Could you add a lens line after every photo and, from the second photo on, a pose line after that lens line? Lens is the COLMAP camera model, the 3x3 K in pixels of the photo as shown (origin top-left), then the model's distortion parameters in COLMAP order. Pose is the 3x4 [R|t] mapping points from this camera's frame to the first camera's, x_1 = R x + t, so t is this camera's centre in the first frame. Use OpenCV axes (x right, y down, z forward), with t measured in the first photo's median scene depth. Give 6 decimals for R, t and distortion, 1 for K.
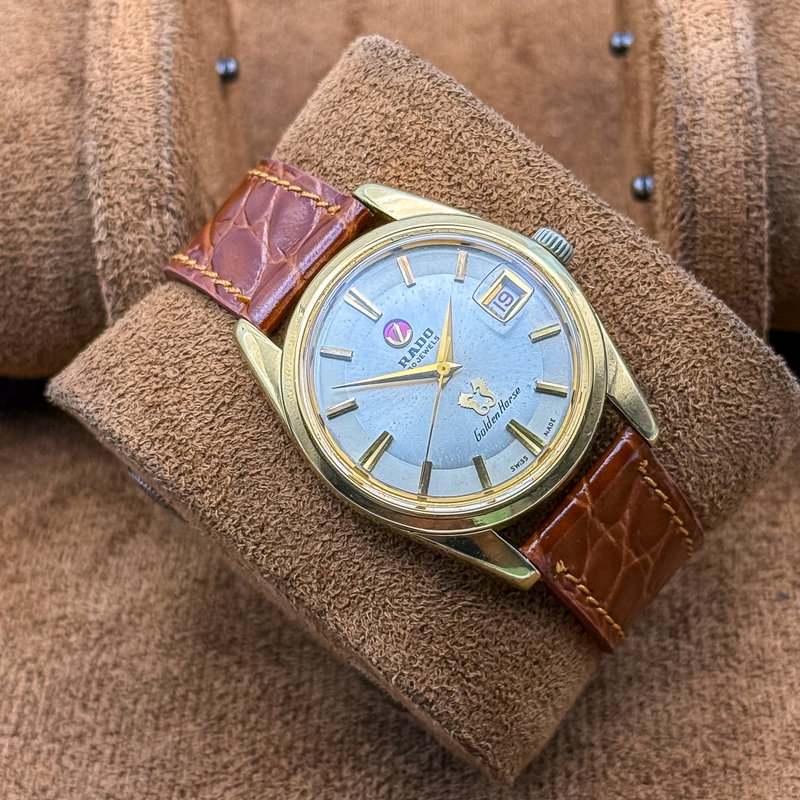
lens RADIAL K [[2357.8, 0, 401.1], [0, 2357.8, 409.7], [0, 0, 1]] dist [0.130301, -0.118688]
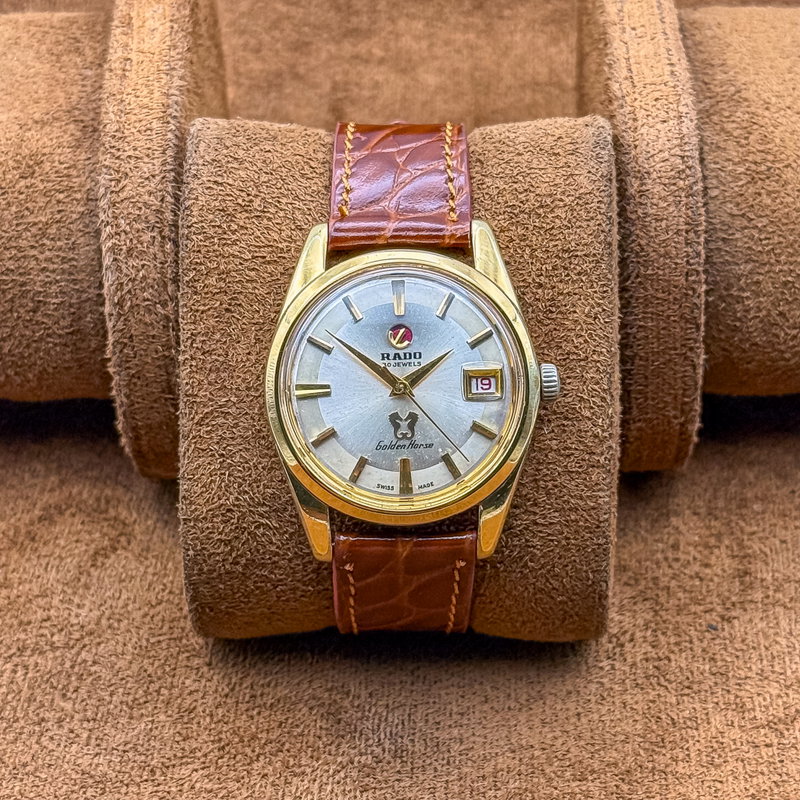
lens RADIAL K [[2357.8, 0, 401.1], [0, 2357.8, 409.7], [0, 0, 1]] dist [0.130301, -0.118688]
pose [[0.650964, 0.759078, -0.006769, 0.034198], [-0.745786, 0.641178, 0.180817, -0.215138], [0.141594, -0.112657, 0.983494, -0.149984]]
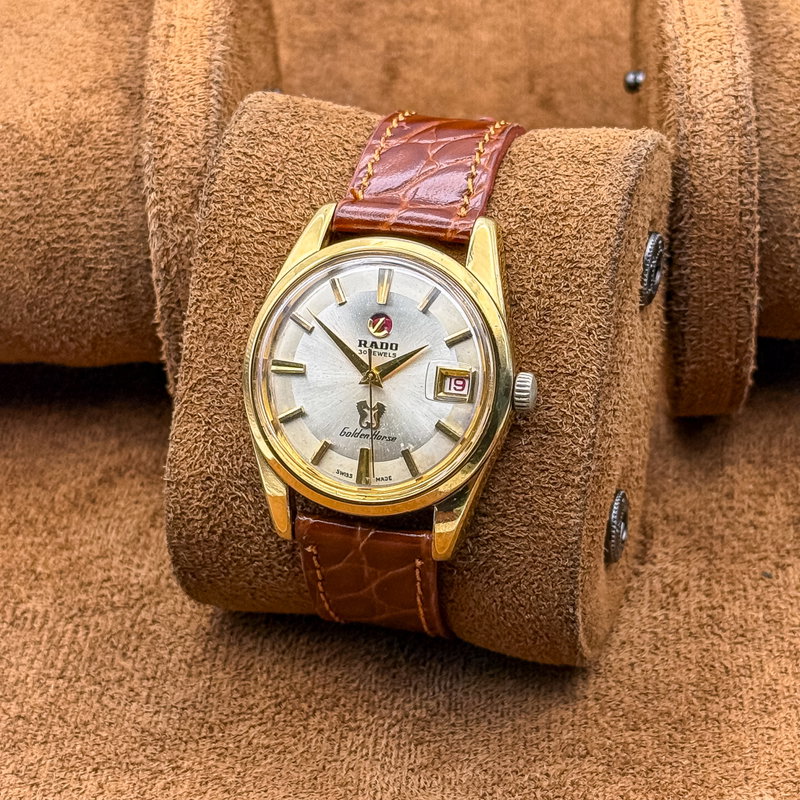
lens RADIAL K [[2357.8, 0, 401.1], [0, 2357.8, 409.7], [0, 0, 1]] dist [0.130301, -0.118688]
pose [[0.524161, 0.837430, -0.154812, 0.211538], [-0.763977, 0.542706, 0.349012, -0.409217], [0.376291, -0.064666, 0.924242, -0.064941]]
